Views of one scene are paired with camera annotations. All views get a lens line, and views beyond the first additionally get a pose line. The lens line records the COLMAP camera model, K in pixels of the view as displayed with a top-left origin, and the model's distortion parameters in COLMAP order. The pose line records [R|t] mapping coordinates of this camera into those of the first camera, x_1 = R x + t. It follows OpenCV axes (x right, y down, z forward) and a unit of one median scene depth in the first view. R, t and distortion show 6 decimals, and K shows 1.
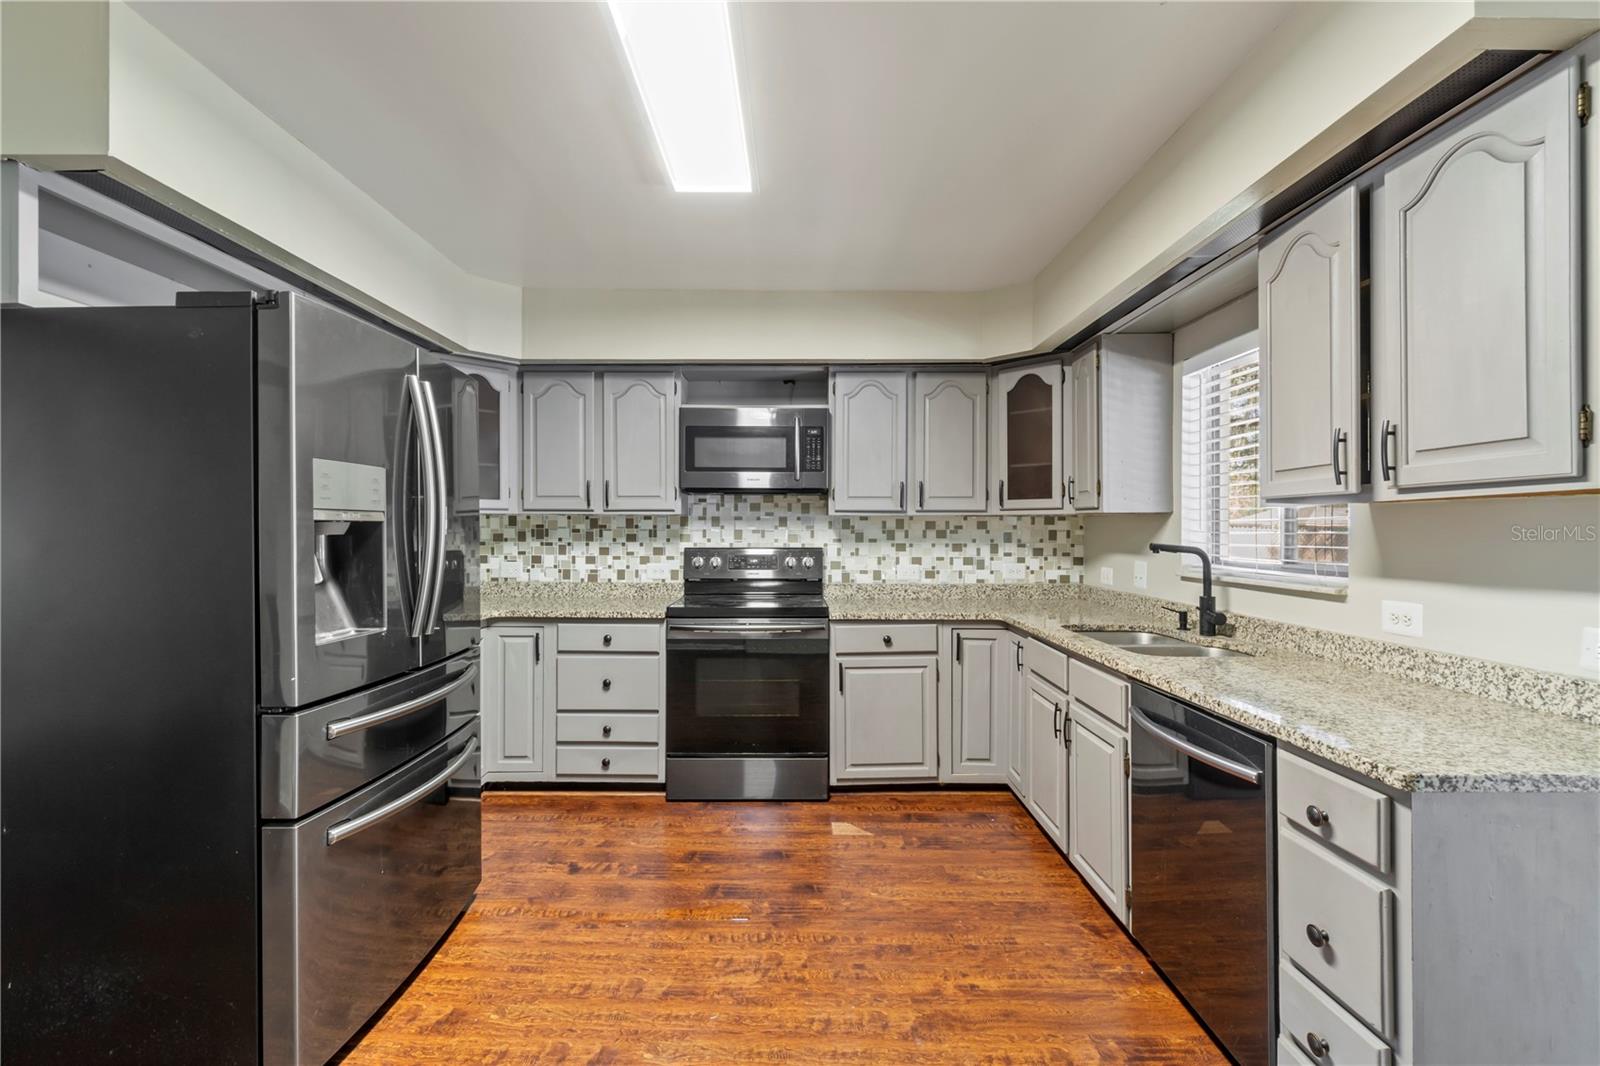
lens RADIAL K [[696.8, 0, 791.2], [0, 696.8, 529.8], [0, 0, 1]] dist [-0.004004, -0.000029]
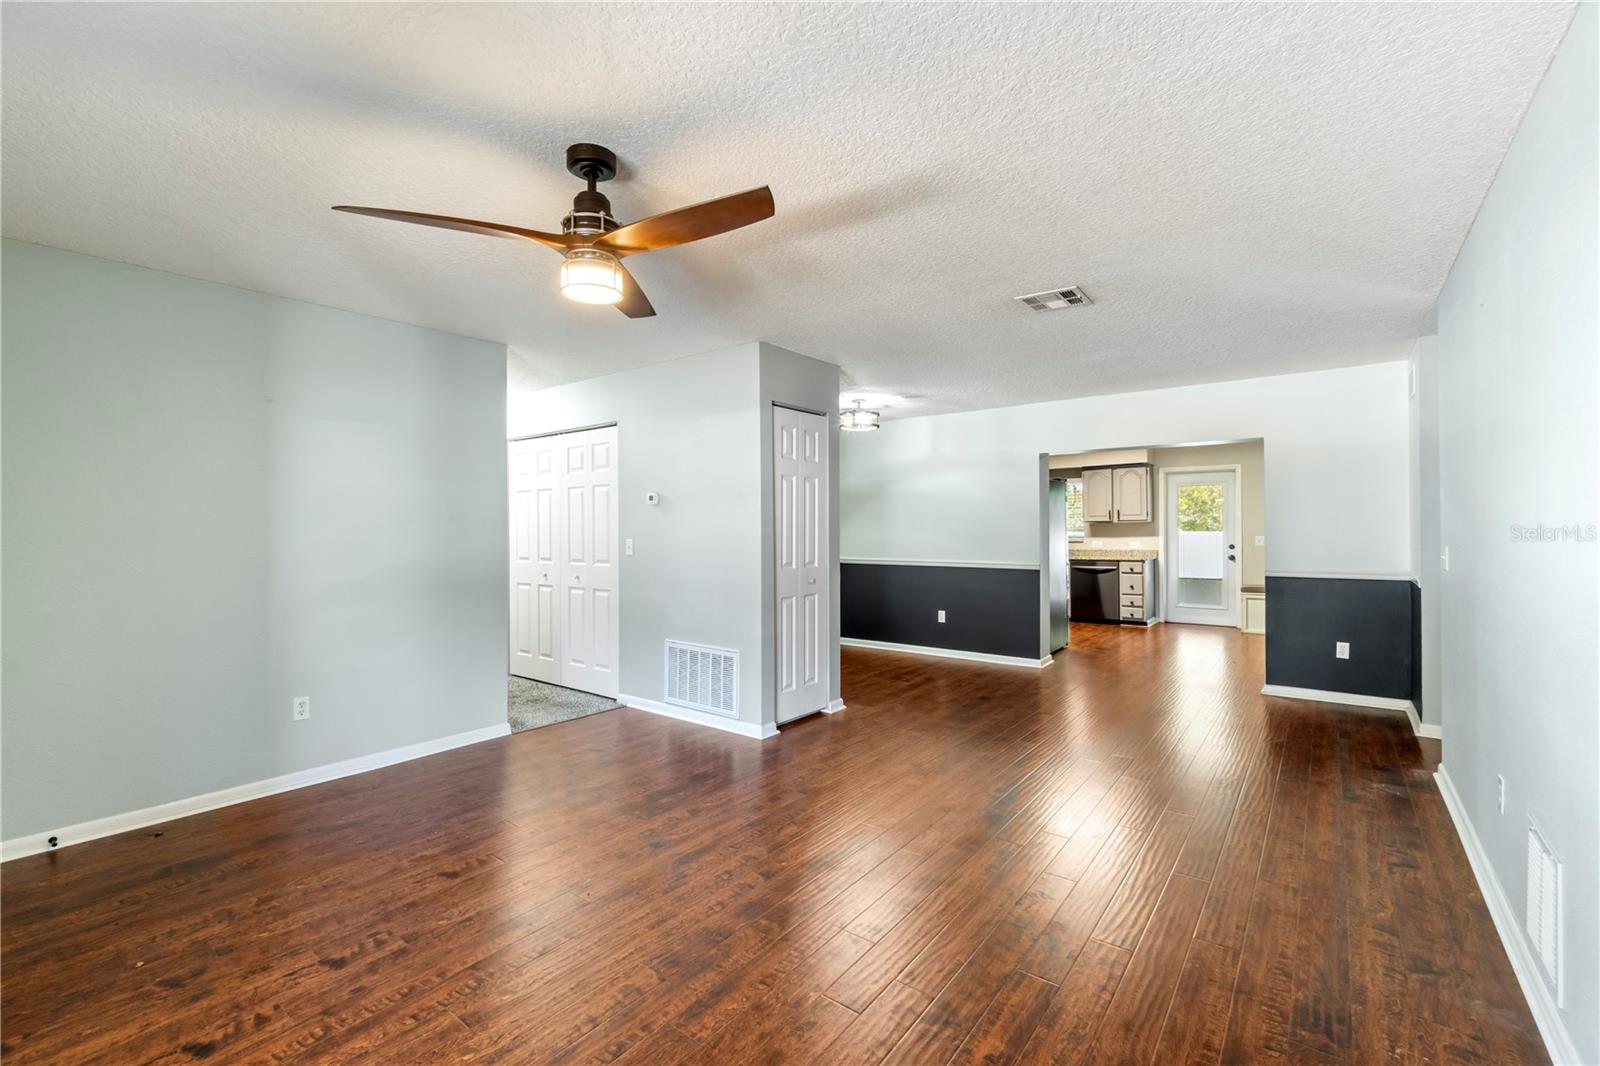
lens RADIAL K [[696.8, 0, 791.2], [0, 696.8, 529.8], [0, 0, 1]] dist [-0.004004, -0.000029]
pose [[0.603656, -0.003722, 0.797236, -2.678345], [0.007044, 0.999975, -0.000665, 0.002300], [-0.797214, 0.006017, 0.603667, -0.187694]]
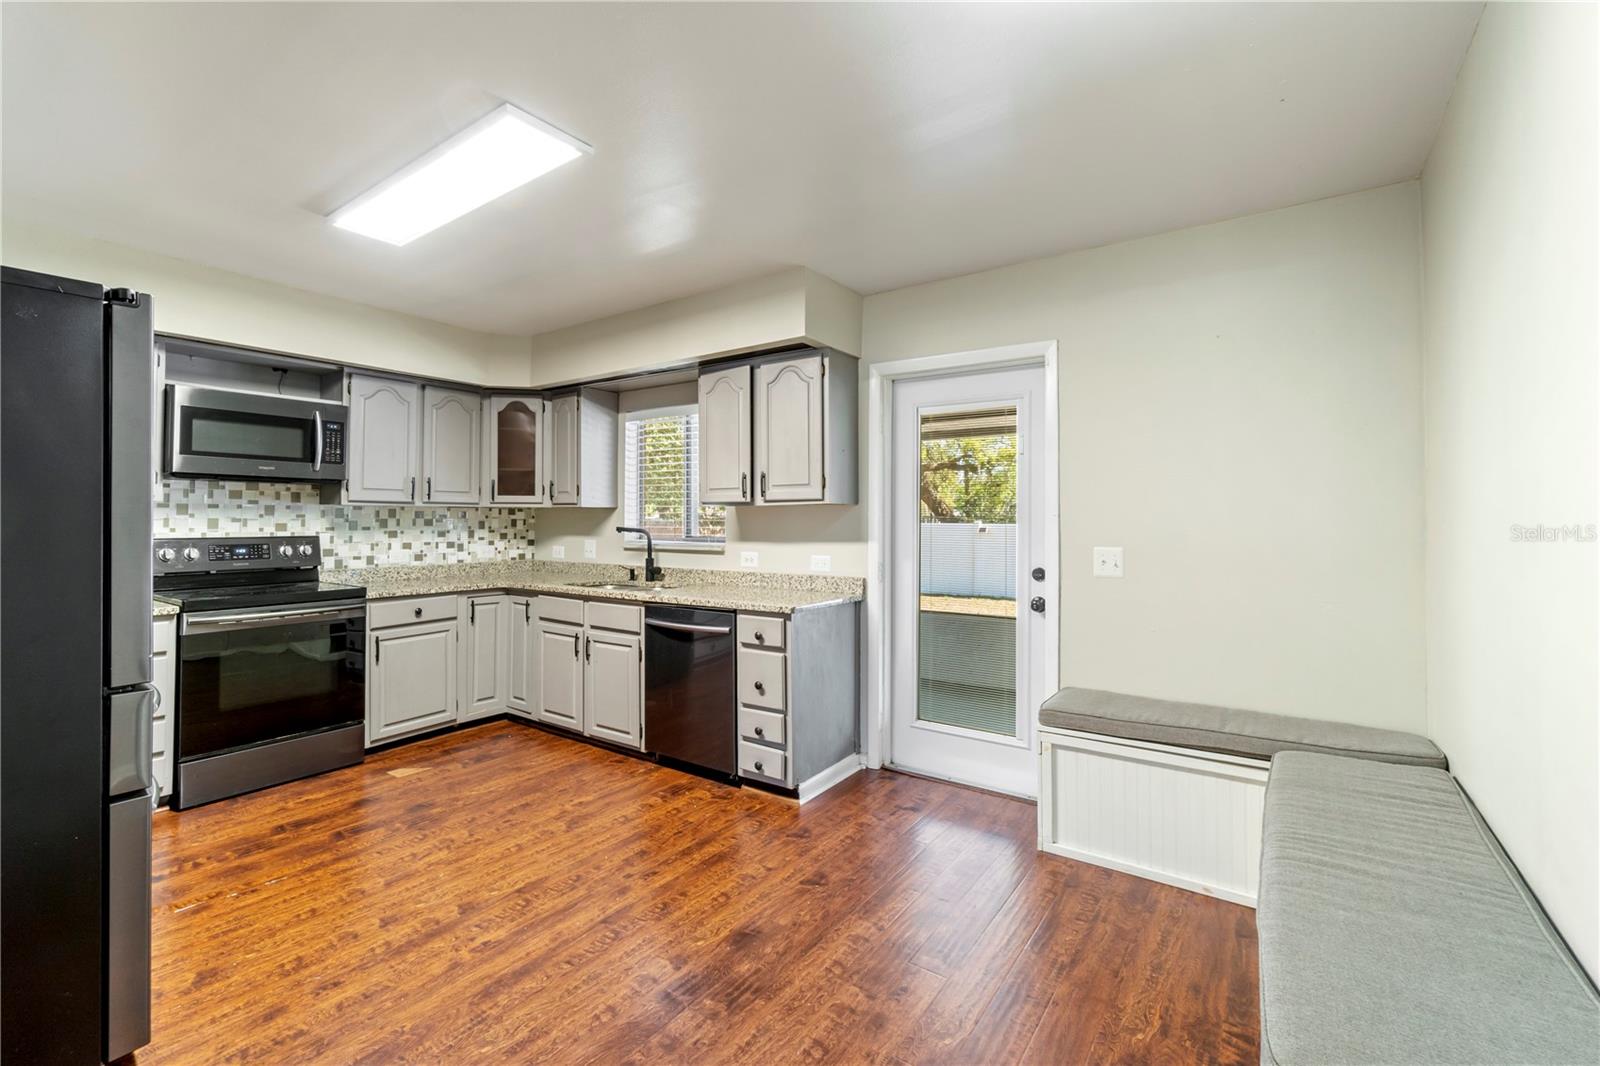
lens RADIAL K [[695.1, 0, 788.6], [0, 695.1, 505.3], [0, 0, 1]] dist [-0.013174, 0.000026]
pose [[0.570644, 0.016984, 0.821022, -0.467881], [0.000920, 0.999772, -0.021320, 0.003400], [-0.821197, 0.012921, 0.570499, -0.187411]]
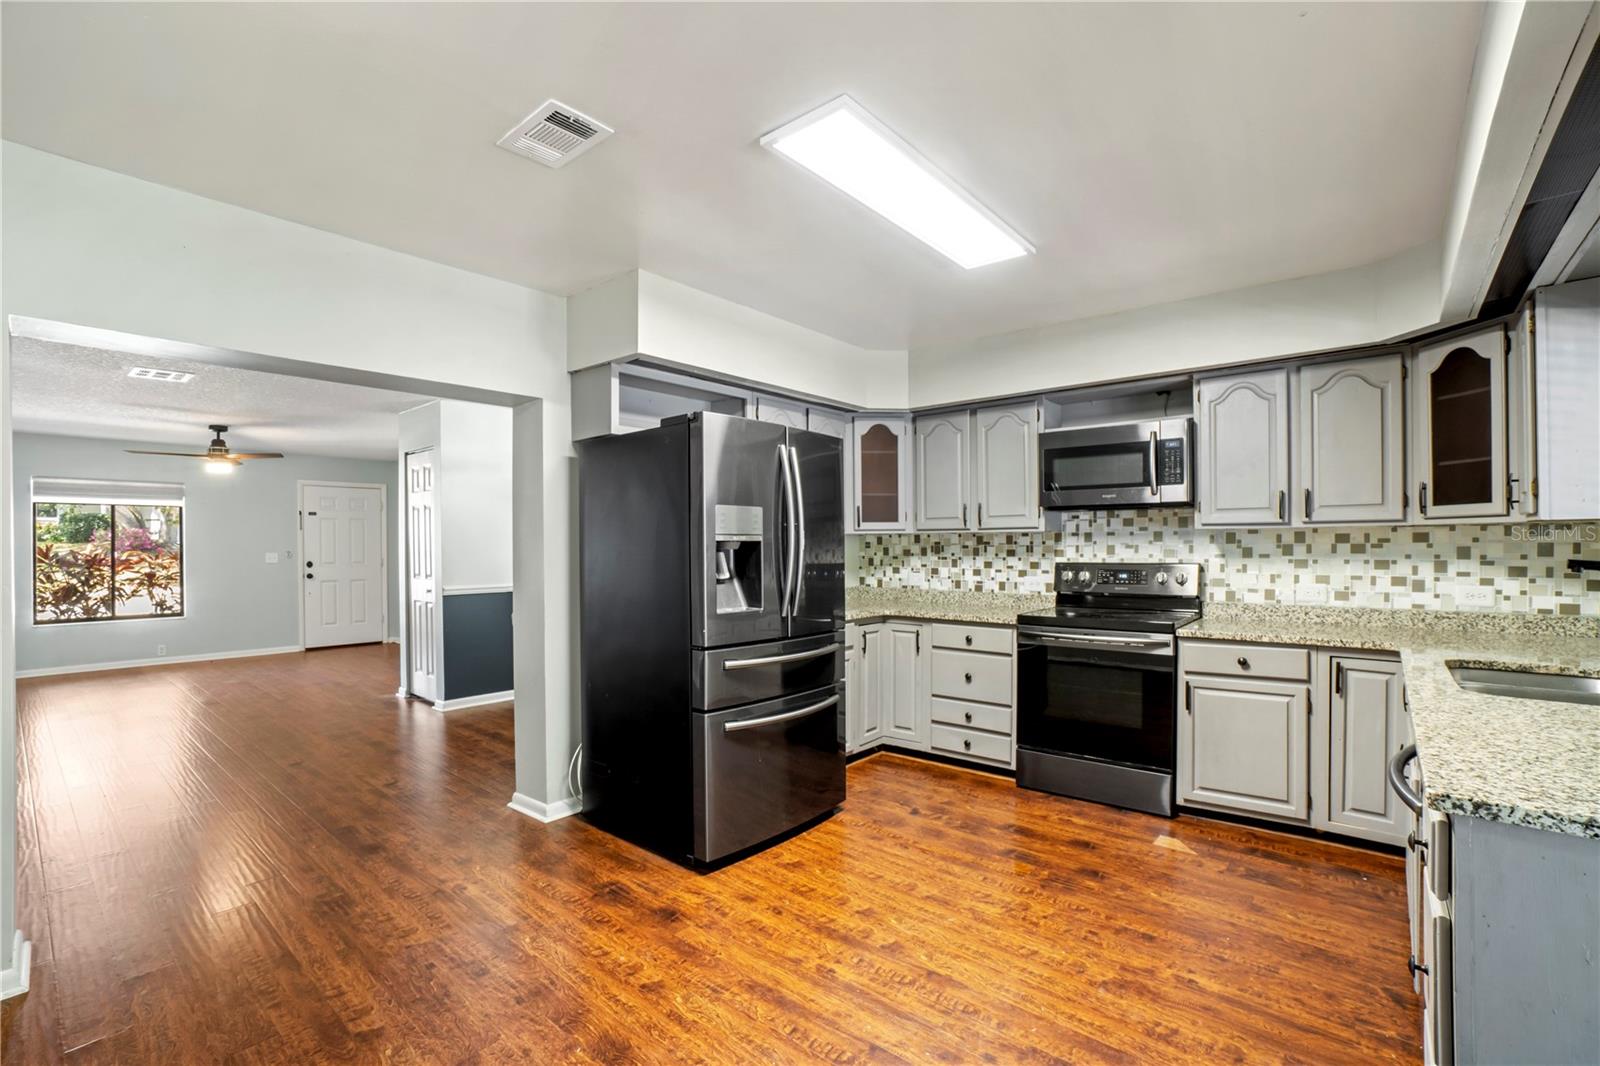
lens RADIAL K [[719.6, 0, 788.9], [0, 719.6, 549.8], [0, 0, 1]] dist [-0.061286, 0.024885]
pose [[0.759194, -0.002605, -0.650860, 0.288141], [0.005305, 0.999984, 0.002185, 0.002394], [0.650843, -0.005112, 0.759195, -0.109811]]
